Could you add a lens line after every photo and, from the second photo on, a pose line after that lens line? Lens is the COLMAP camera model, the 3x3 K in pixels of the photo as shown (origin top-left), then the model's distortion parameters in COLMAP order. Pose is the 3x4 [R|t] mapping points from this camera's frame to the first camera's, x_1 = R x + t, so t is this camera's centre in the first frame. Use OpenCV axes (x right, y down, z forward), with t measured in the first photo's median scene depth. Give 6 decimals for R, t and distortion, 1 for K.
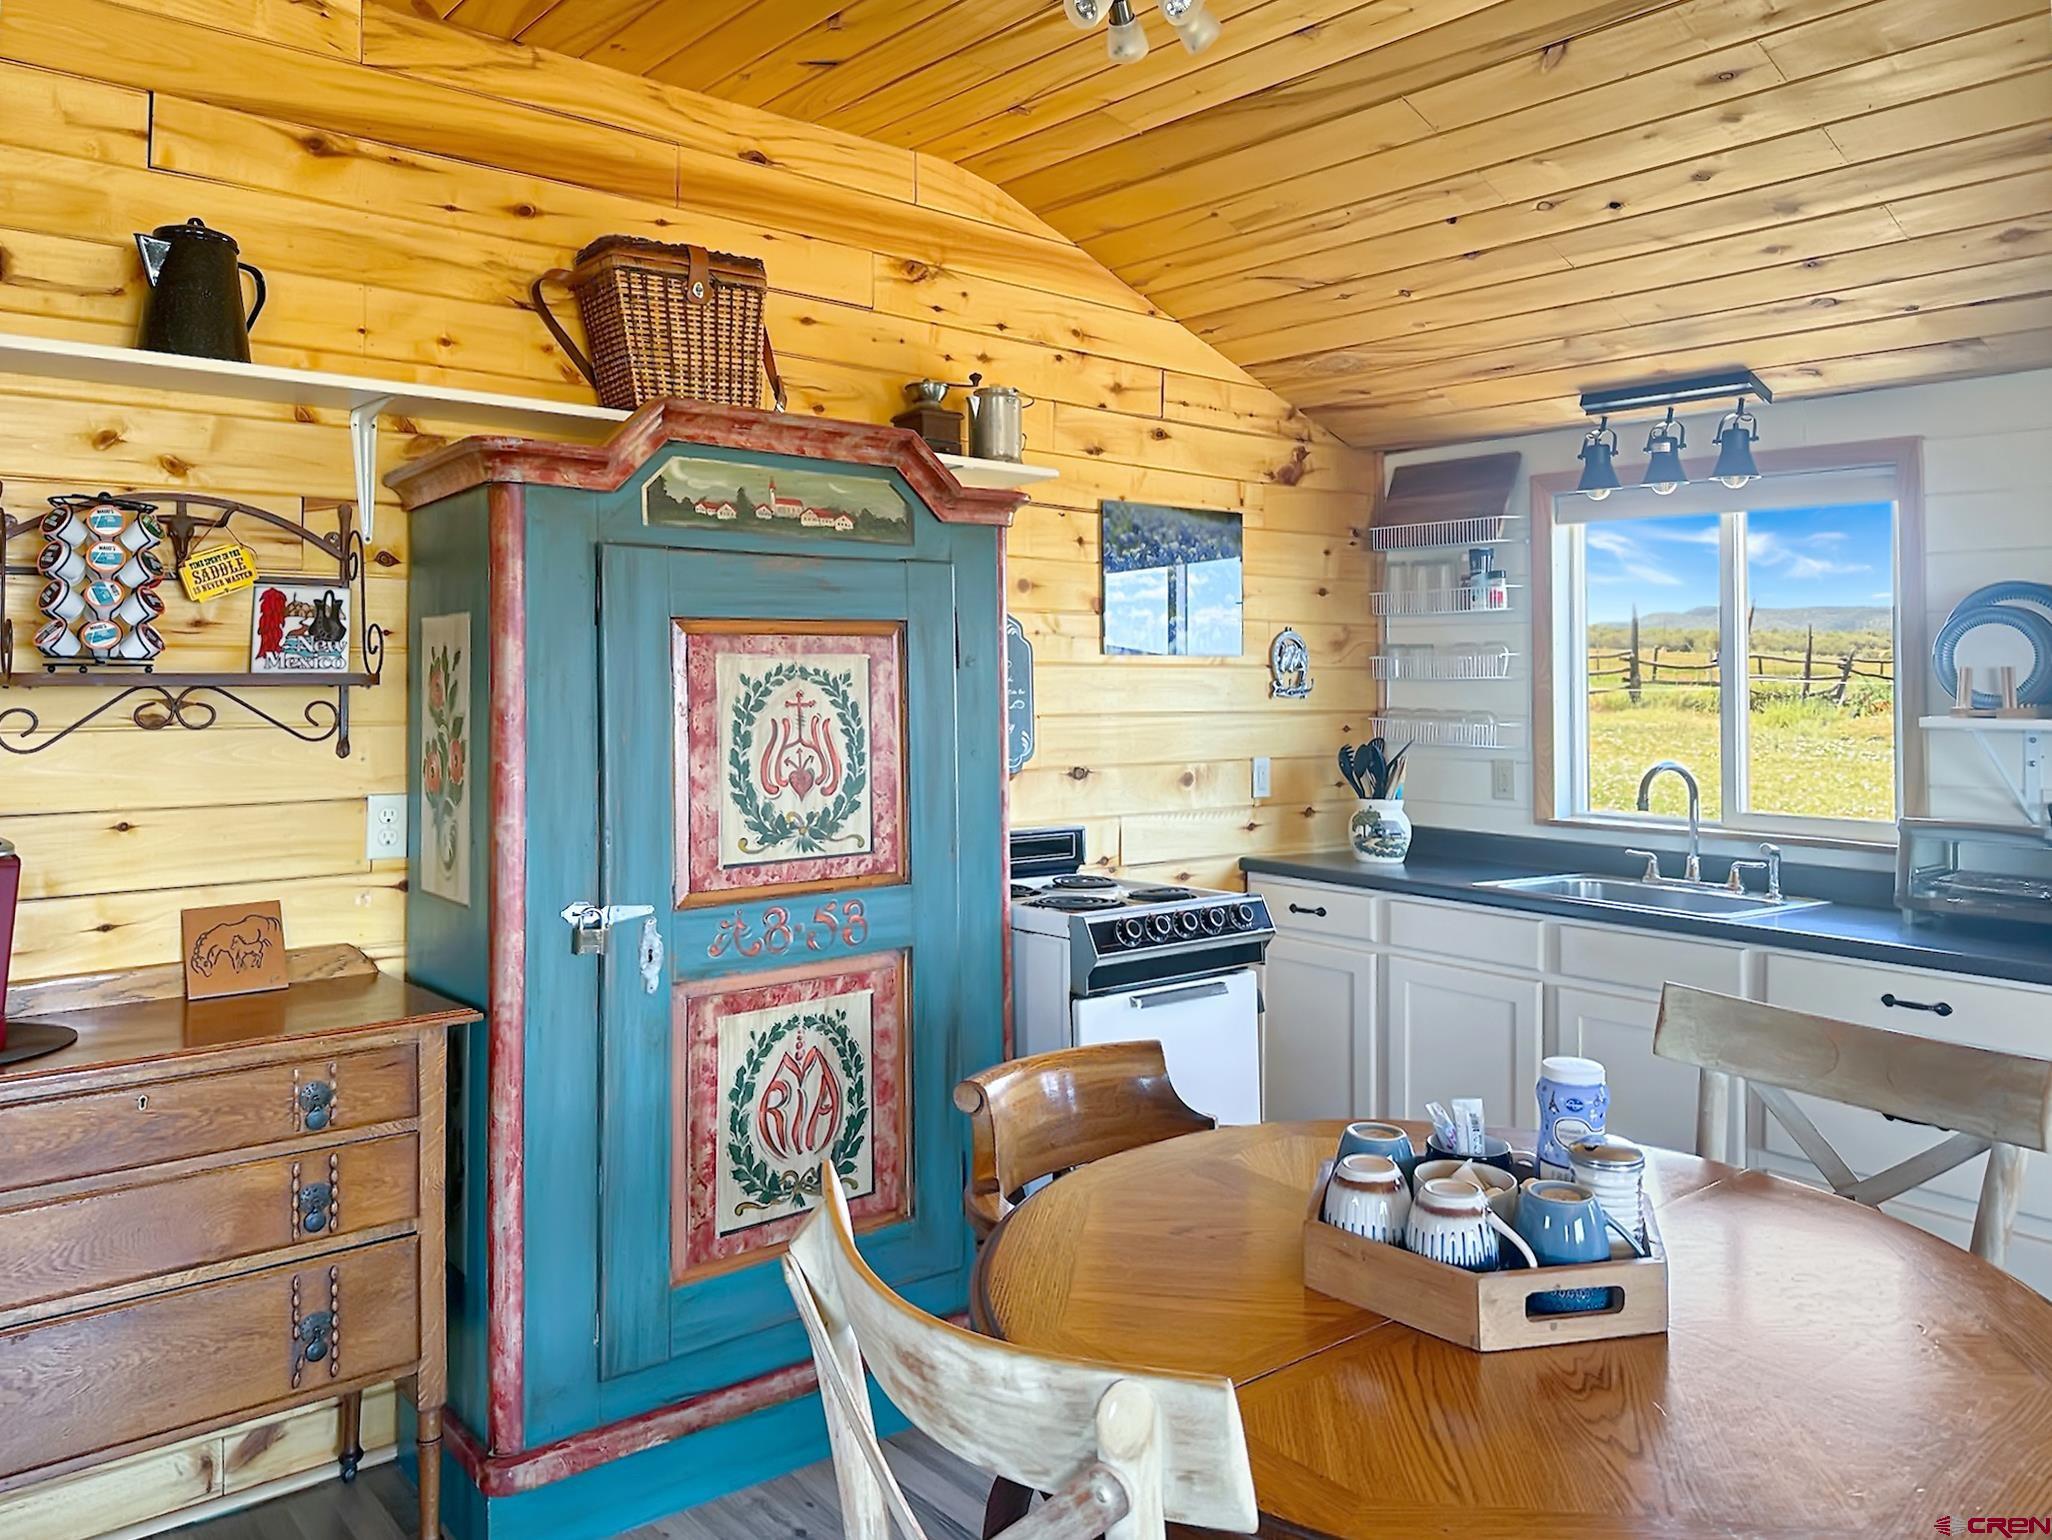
lens RADIAL K [[1591.4, 0, 1021.8], [0, 1591.4, 588.0], [0, 0, 1]] dist [-0.007412, -0.012339]
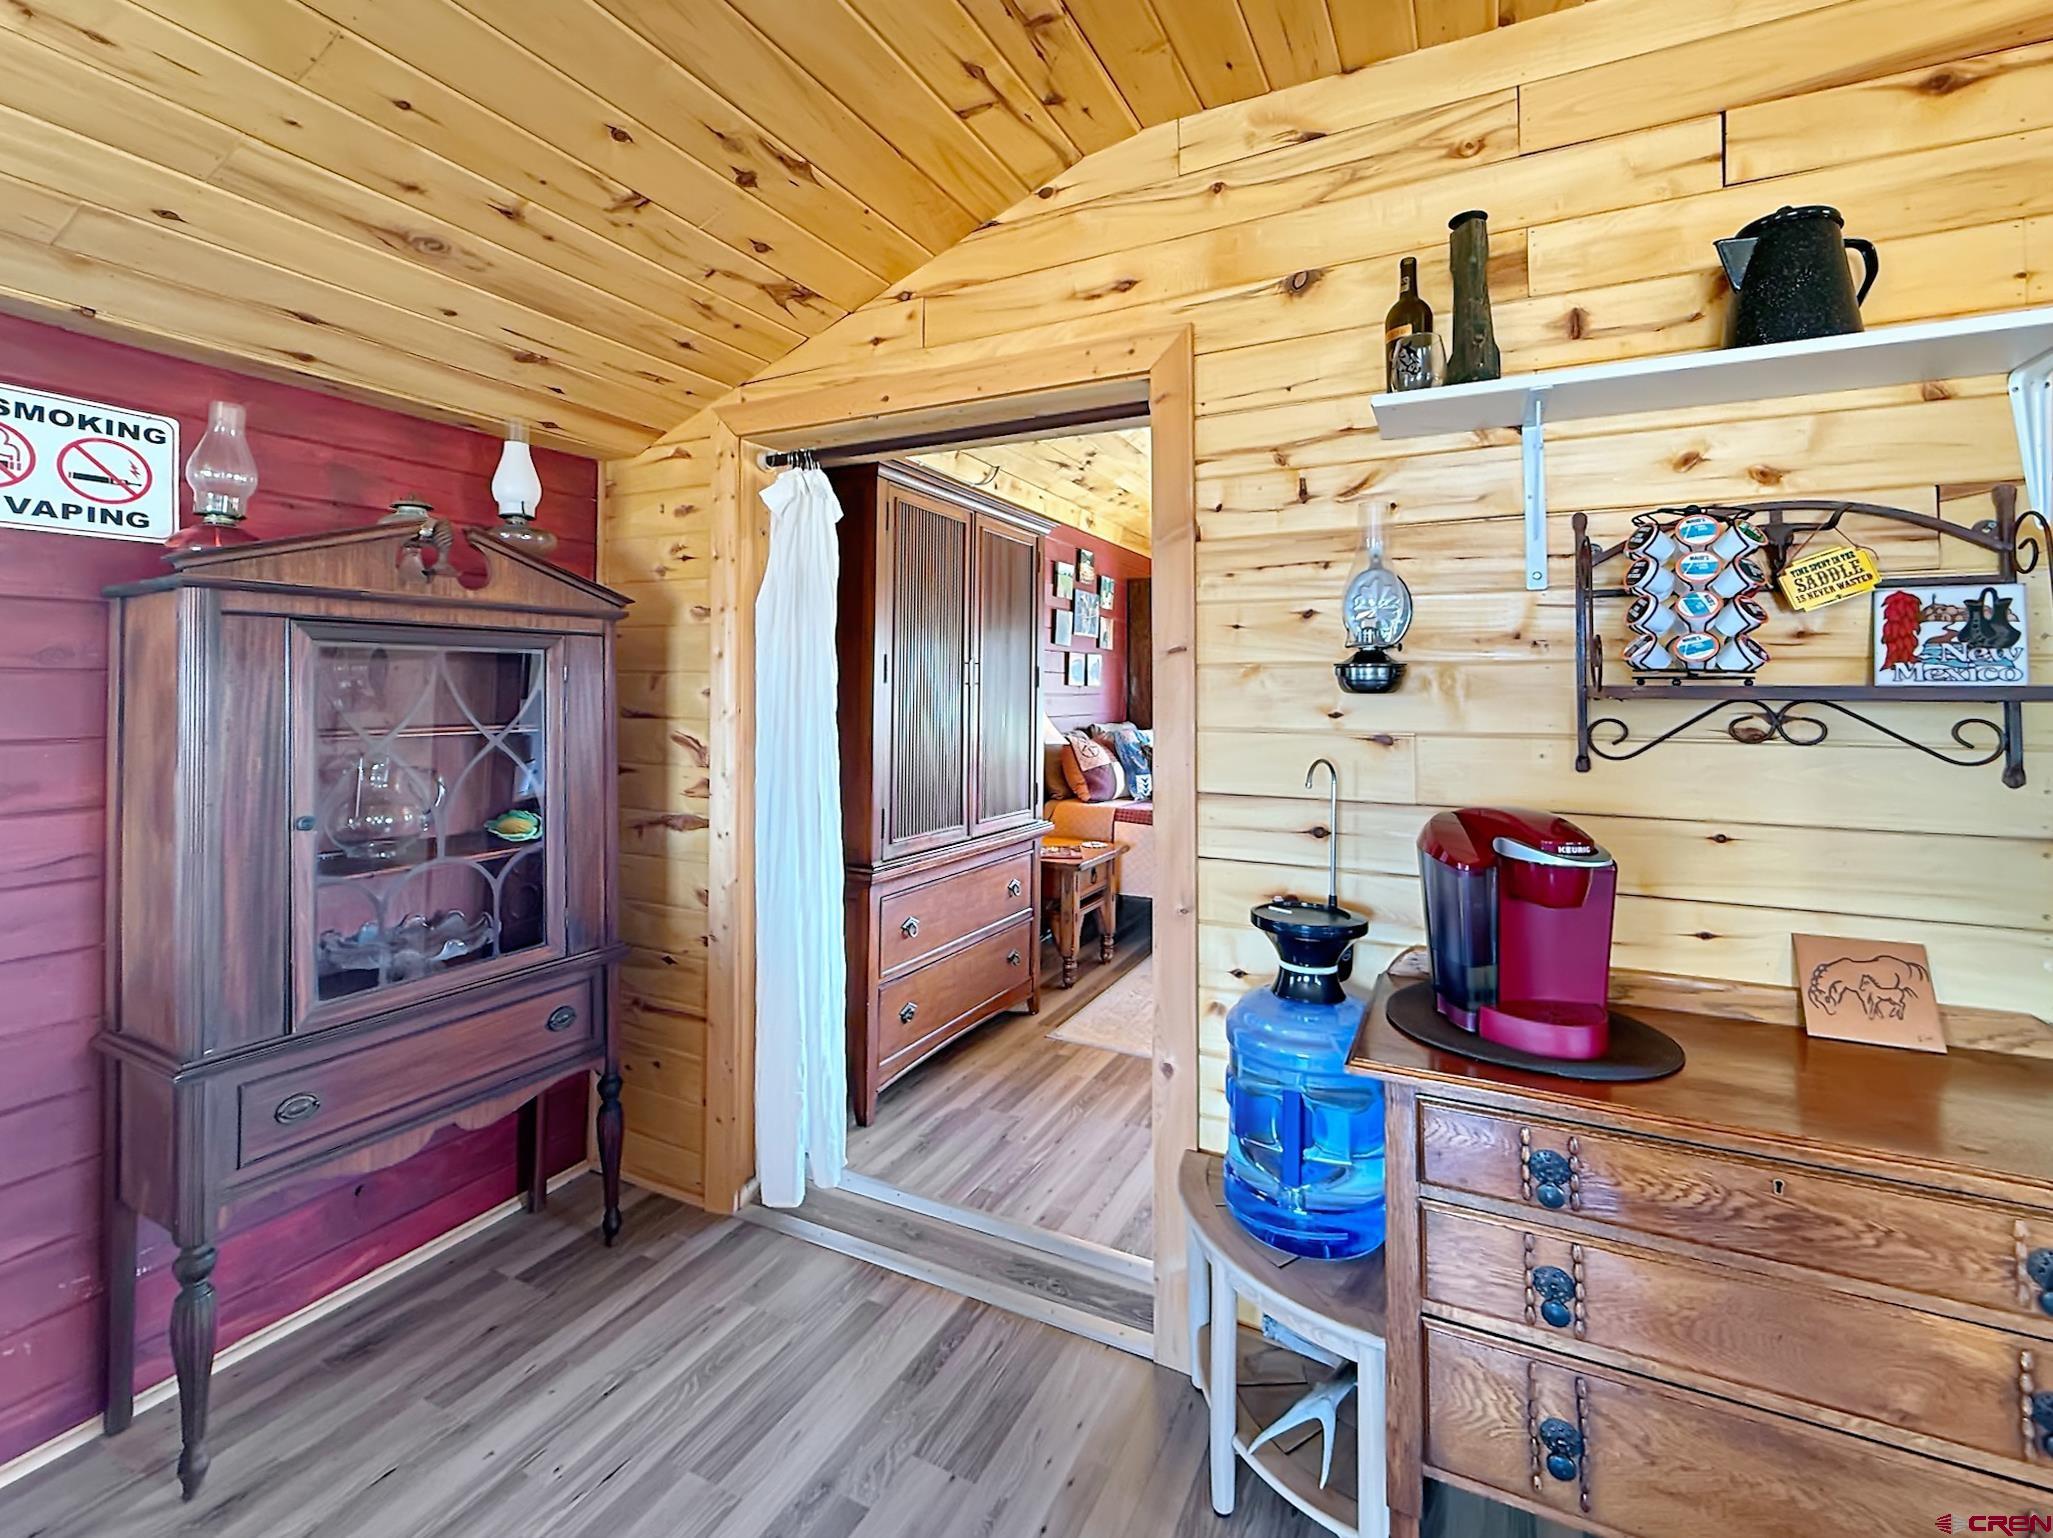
lens RADIAL K [[868.2, 0, 1018.7], [0, 868.2, 687.4], [0, 0, 1]] dist [0.001069, 0.000804]
pose [[0.406213, -0.000766, -0.913778, -0.234738], [0.045899, 0.998754, 0.019567, 0.022457], [0.912625, -0.049890, 0.405742, 0.360190]]
